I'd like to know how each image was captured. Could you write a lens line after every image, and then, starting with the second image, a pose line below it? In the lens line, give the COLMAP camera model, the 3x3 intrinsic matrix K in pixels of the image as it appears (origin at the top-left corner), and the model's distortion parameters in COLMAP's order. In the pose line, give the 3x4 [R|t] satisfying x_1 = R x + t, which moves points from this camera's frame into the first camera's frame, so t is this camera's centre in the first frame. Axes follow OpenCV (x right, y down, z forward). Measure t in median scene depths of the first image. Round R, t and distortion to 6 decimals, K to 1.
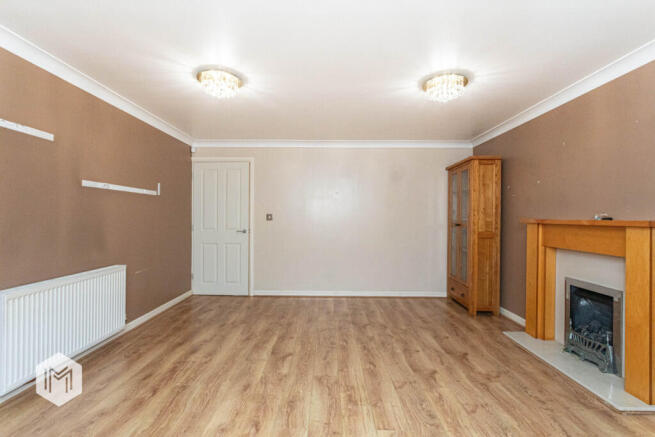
lens RADIAL K [[306.5, 0, 330.2], [0, 306.5, 218.8], [0, 0, 1]] dist [0.003617, 0.000378]
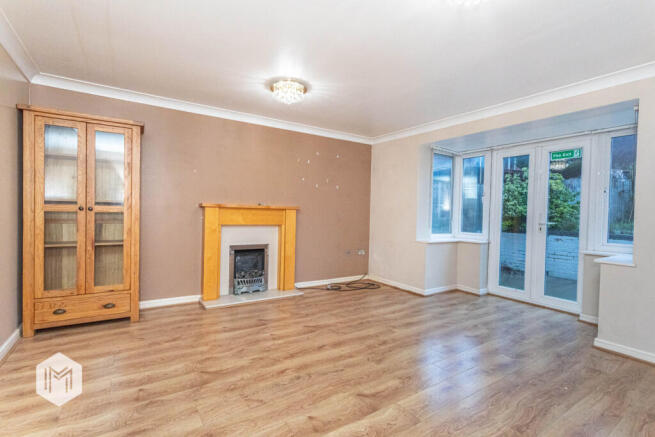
lens RADIAL K [[306.5, 0, 329.5], [0, 306.5, 216.3], [0, 0, 1]] dist [0.003617, 0.000378]
pose [[-0.545627, -0.034669, 0.837311, -0.658489], [-0.023767, 0.999382, 0.025892, 0.013955], [-0.837691, -0.005773, -0.546114, 1.423686]]
